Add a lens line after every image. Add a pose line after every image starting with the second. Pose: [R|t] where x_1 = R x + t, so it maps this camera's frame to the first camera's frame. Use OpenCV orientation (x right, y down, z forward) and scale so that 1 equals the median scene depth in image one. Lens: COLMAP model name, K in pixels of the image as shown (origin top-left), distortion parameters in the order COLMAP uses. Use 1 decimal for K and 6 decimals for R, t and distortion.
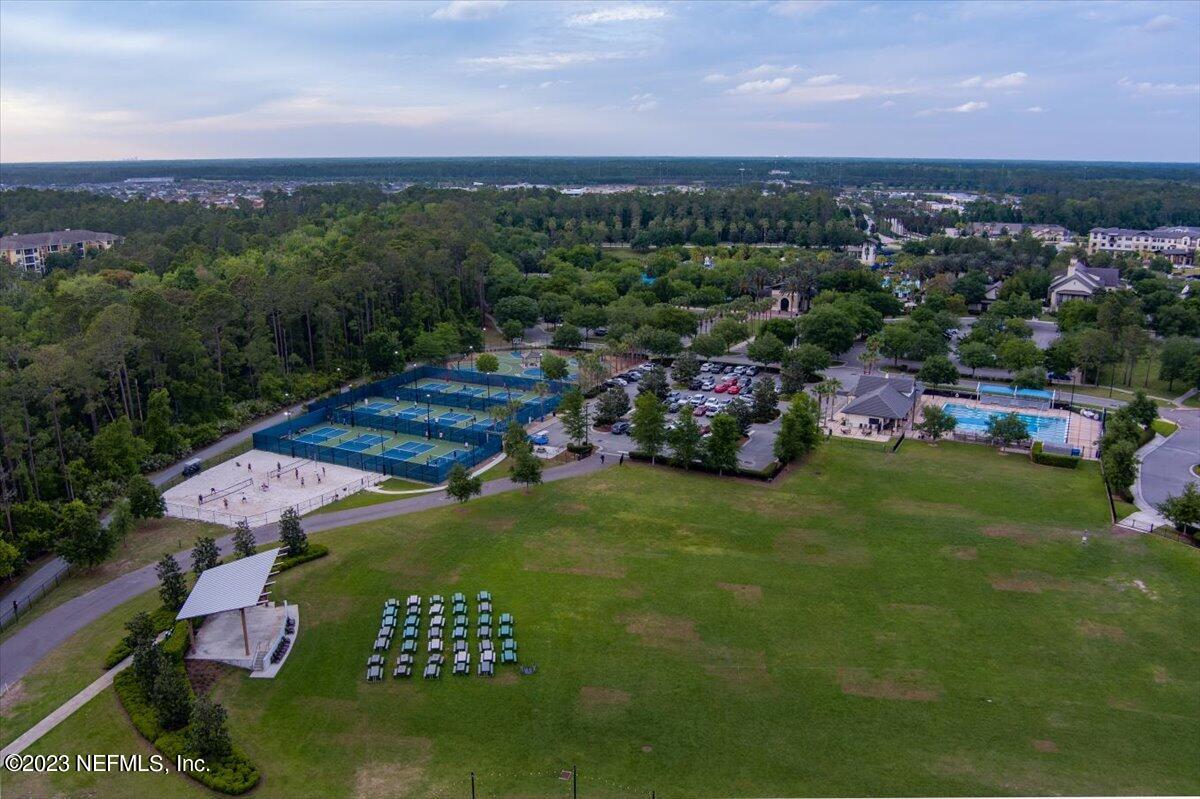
lens RADIAL K [[970.9, 0, 604.1], [0, 970.9, 402.7], [0, 0, 1]] dist [-0.067181, 0.001856]
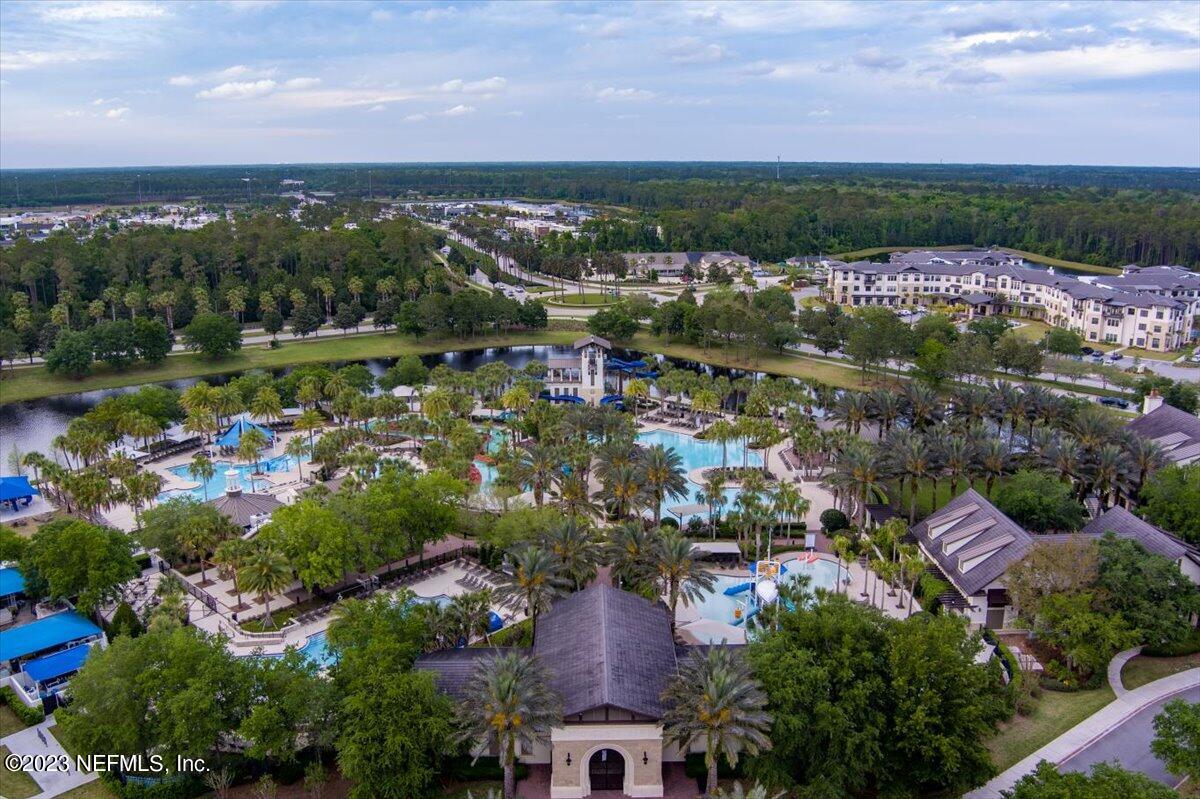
lens RADIAL K [[970.9, 0, 604.1], [0, 970.9, 402.7], [0, 0, 1]] dist [-0.067181, 0.001856]
pose [[0.881984, -0.117750, 0.456332, 0.092688], [0.120085, 0.992473, 0.023998, -0.215253], [-0.455723, 0.033633, 0.889486, 0.838824]]
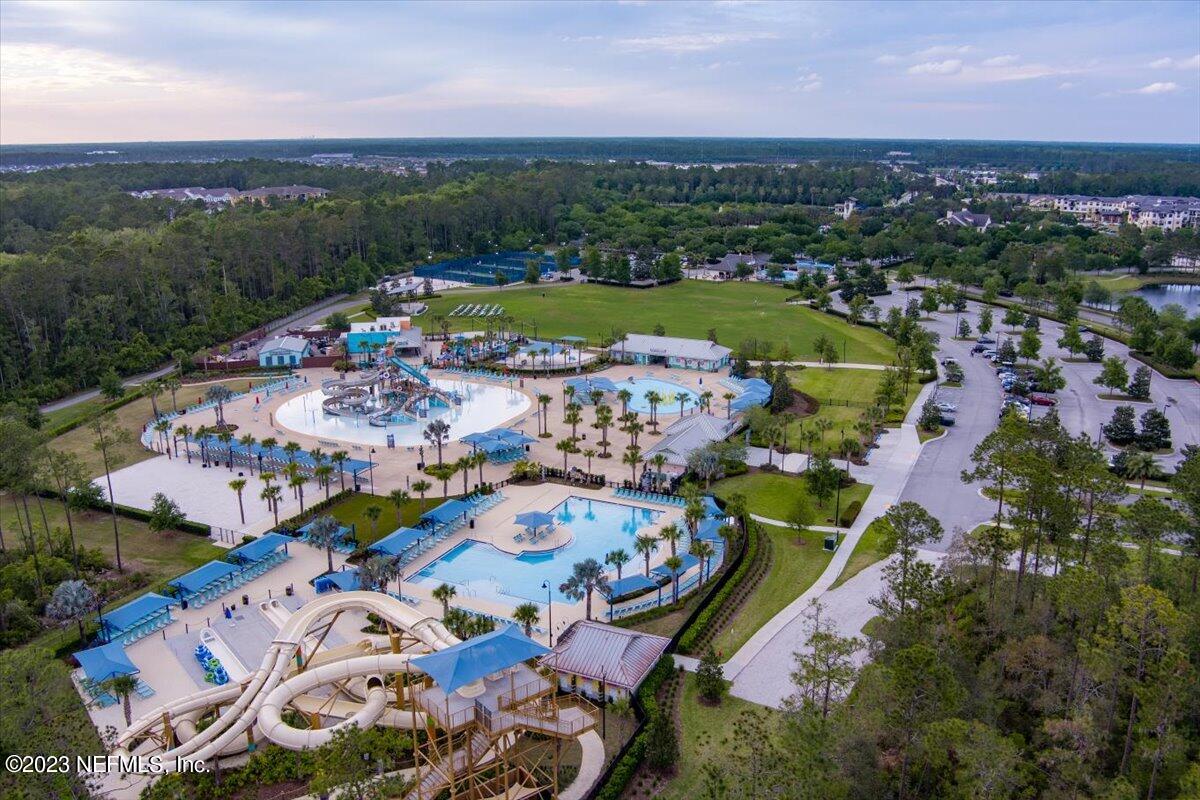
lens RADIAL K [[970.9, 0, 604.1], [0, 970.9, 403.2], [0, 0, 1]] dist [-0.067181, 0.001856]
pose [[0.987273, 0.042622, -0.153214, 0.219519], [-0.039654, 0.998963, 0.022376, 0.151072], [0.154009, -0.016016, 0.987940, -0.592213]]
